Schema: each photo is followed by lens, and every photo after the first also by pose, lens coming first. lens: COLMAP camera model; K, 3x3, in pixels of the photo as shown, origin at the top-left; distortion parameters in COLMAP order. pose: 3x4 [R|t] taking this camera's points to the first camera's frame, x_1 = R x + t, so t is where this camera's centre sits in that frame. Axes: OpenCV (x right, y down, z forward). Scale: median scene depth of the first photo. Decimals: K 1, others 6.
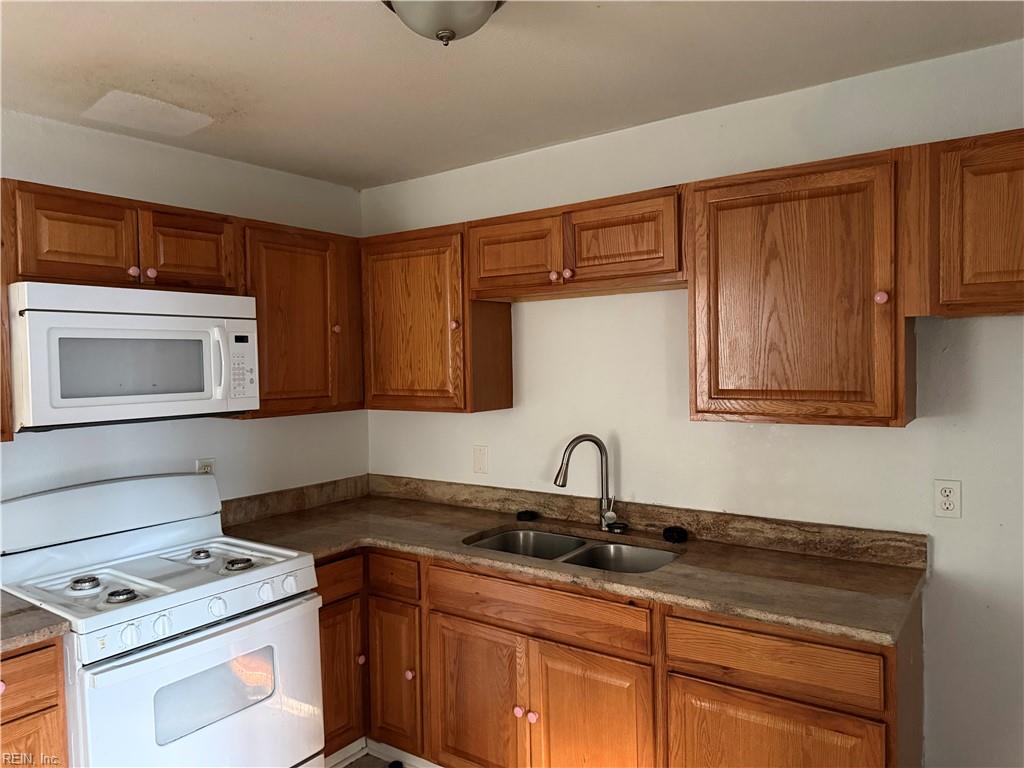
lens RADIAL K [[720.7, 0, 512.0], [0, 720.7, 384.0], [0, 0, 1]] dist [0.084002, -0.119679]
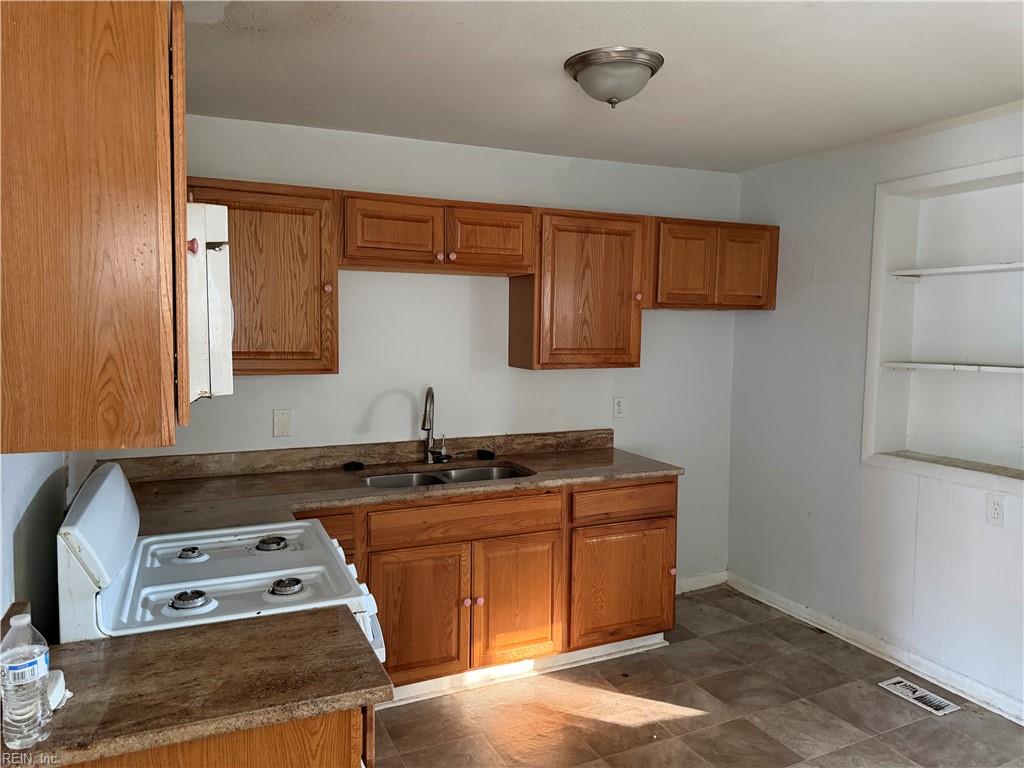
lens RADIAL K [[727.6, 0, 520.8], [0, 727.6, 388.0], [0, 0, 1]] dist [0.138629, -0.170420]
pose [[0.489843, -0.049761, 0.870389, -1.034236], [0.011227, 0.998647, 0.050775, 0.011704], [-0.871738, -0.015100, 0.489739, 0.291962]]
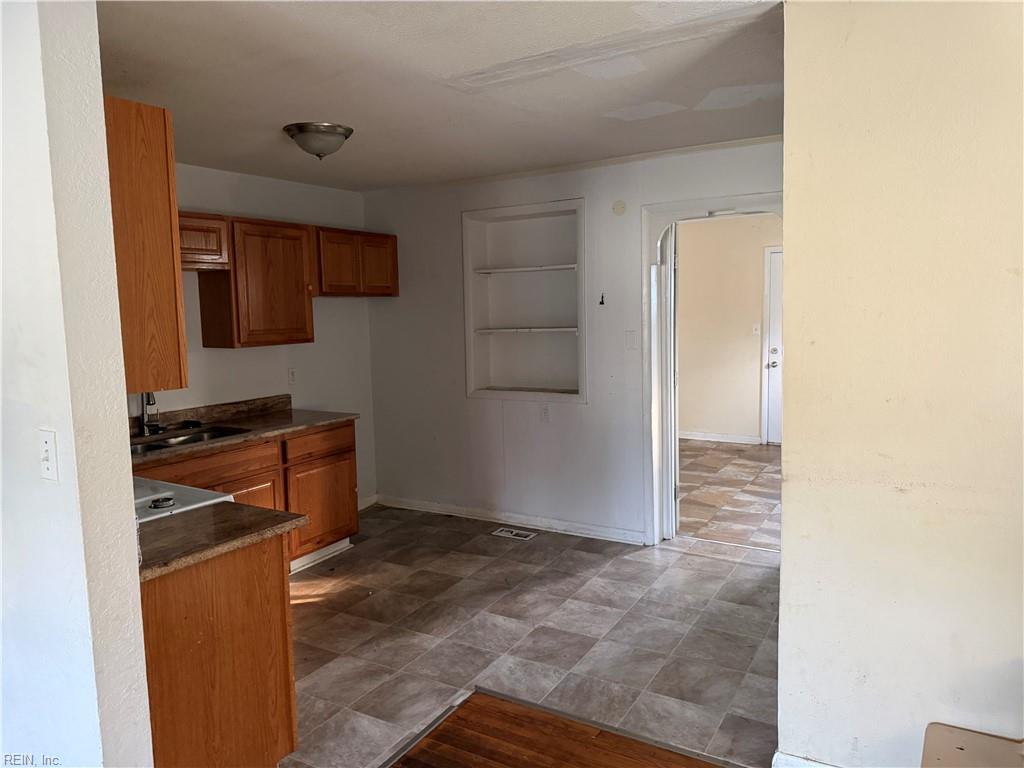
lens RADIAL K [[720.7, 0, 512.0], [0, 720.7, 384.0], [0, 0, 1]] dist [0.084002, -0.119679]
pose [[-0.072166, -0.085512, 0.993720, -1.579316], [0.060409, 0.994114, 0.089933, 0.017190], [-0.995562, 0.066519, -0.066576, 0.432390]]
